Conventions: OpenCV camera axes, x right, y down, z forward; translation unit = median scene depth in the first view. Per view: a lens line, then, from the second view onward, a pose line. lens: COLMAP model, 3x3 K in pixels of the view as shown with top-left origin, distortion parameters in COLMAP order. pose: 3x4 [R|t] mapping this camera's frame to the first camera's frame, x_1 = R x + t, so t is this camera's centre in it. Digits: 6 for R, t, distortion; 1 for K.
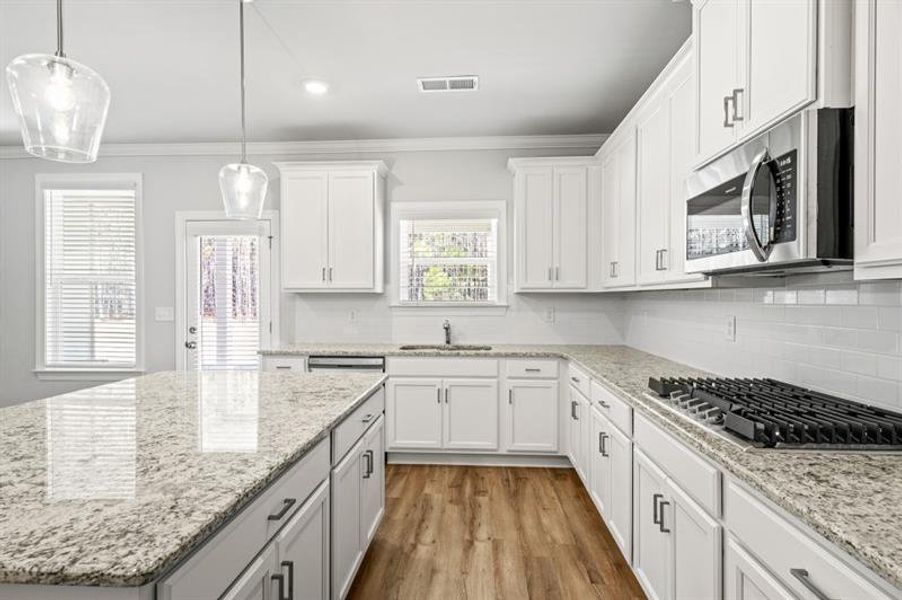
lens RADIAL K [[467.6, 0, 449.6], [0, 467.6, 303.7], [0, 0, 1]] dist [0.010282, -0.001642]
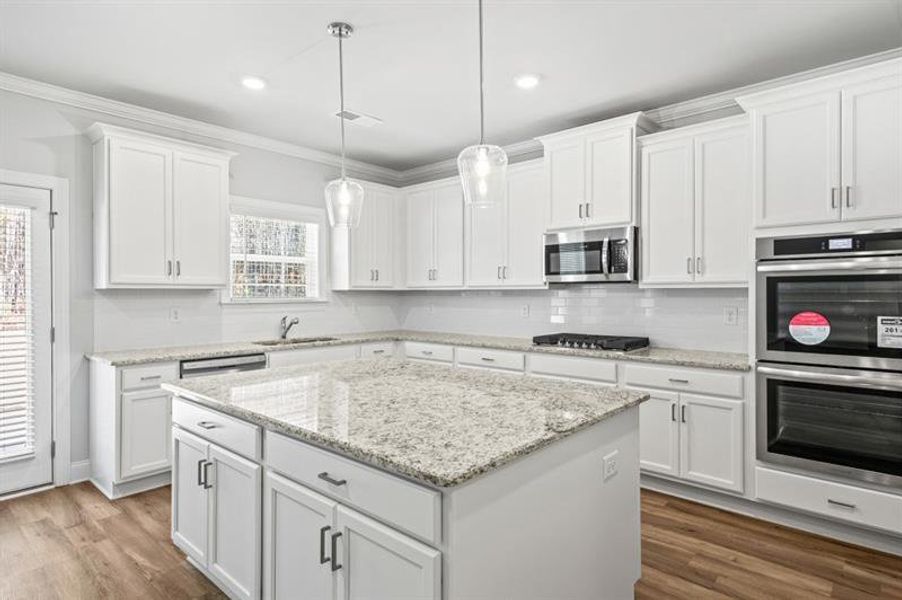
lens RADIAL K [[492.4, 0, 450.5], [0, 492.4, 295.6], [0, 0, 1]] dist [0.015527, -0.001480]
pose [[0.609320, -0.003790, 0.792915, -0.703491], [0.010604, 0.999938, -0.003370, -0.002830], [-0.792854, 0.010462, 0.609322, 0.030470]]
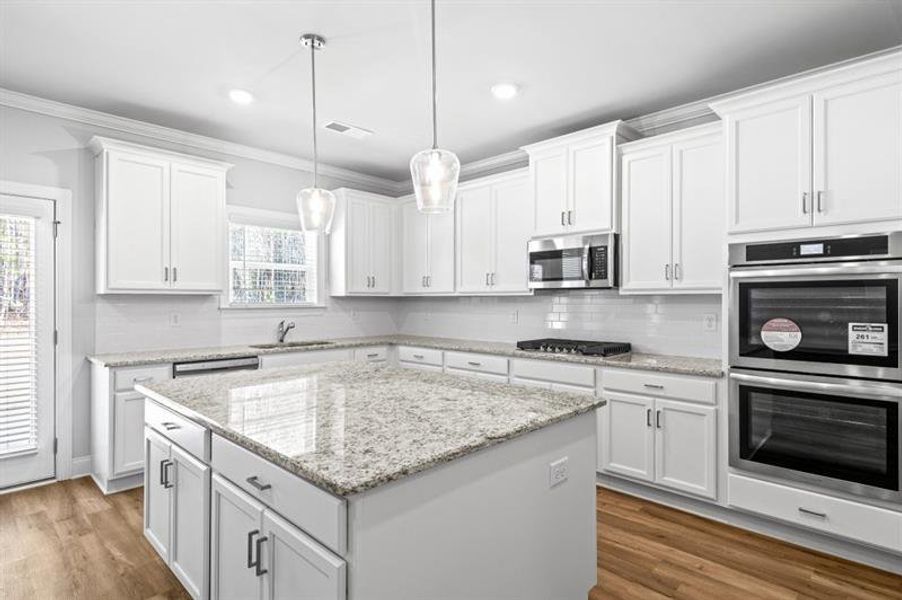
lens RADIAL K [[467.6, 0, 452.7], [0, 467.6, 301.2], [0, 0, 1]] dist [0.010282, -0.001642]
pose [[0.637969, 0.000183, 0.770062, -0.638190], [0.007860, 0.999946, -0.006749, 0.000378], [-0.770022, 0.010358, 0.637934, -0.010337]]
